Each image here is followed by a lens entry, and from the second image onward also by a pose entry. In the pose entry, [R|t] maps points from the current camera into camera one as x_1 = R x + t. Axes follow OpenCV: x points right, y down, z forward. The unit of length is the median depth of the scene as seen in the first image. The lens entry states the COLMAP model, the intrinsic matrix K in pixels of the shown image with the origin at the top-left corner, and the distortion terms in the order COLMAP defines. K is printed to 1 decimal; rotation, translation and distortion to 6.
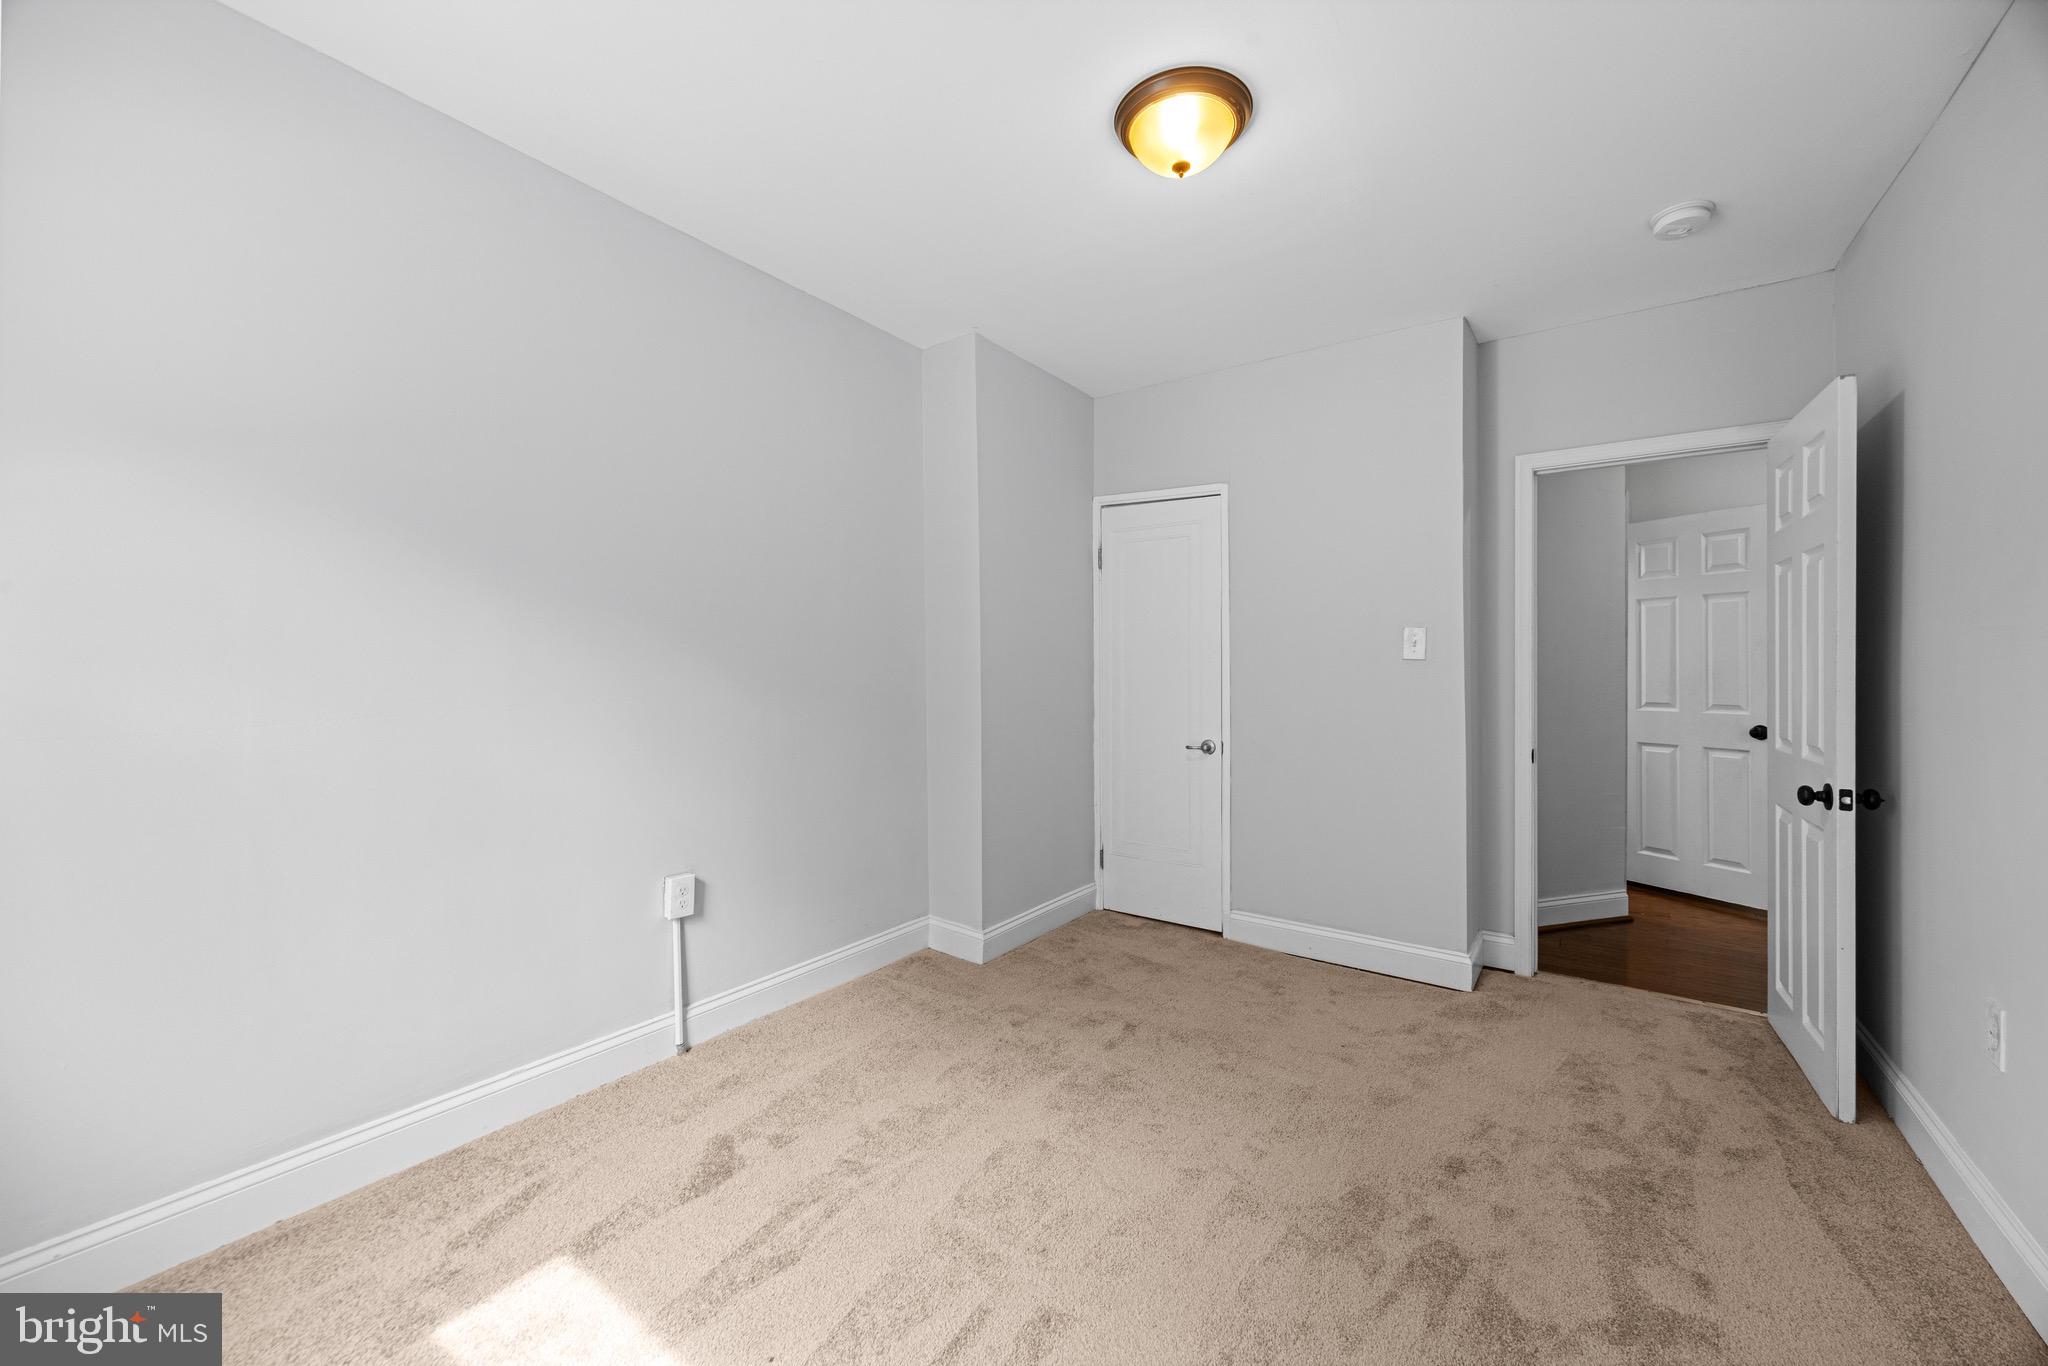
lens RADIAL K [[794.0, 0, 1019.2], [0, 794.0, 685.7], [0, 0, 1]] dist [-0.002950, -0.000165]
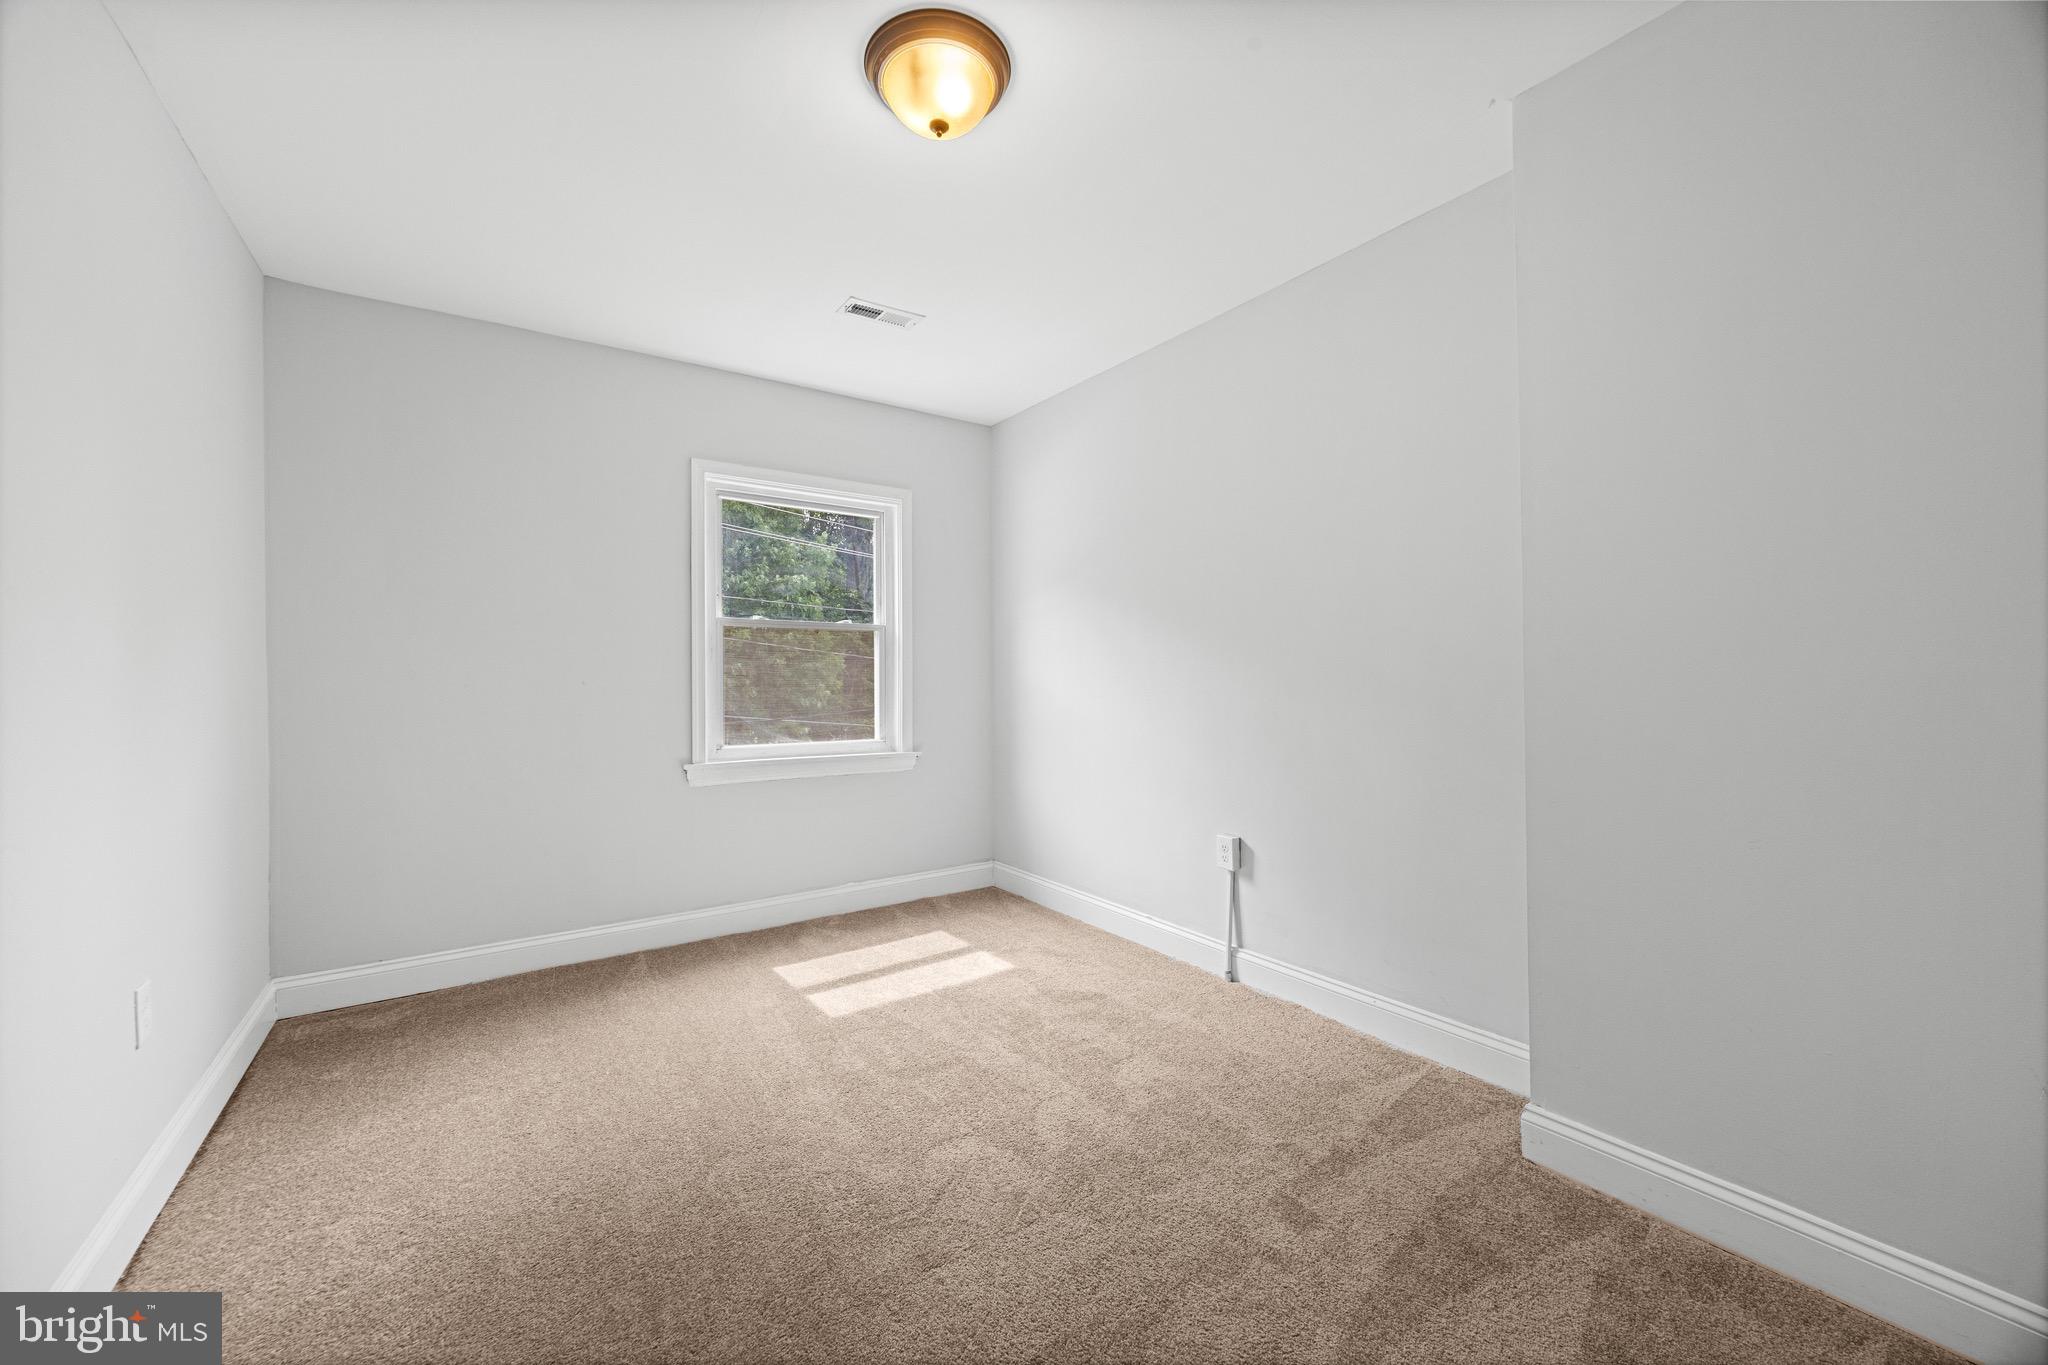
lens RADIAL K [[794.0, 0, 1018.7], [0, 794.0, 679.2], [0, 0, 1]] dist [-0.002950, -0.000165]
pose [[-0.349564, 0.002084, -0.936910, 0.881939], [-0.008111, 0.999953, 0.005250, -0.007245], [0.936877, 0.009435, -0.349531, 1.172518]]
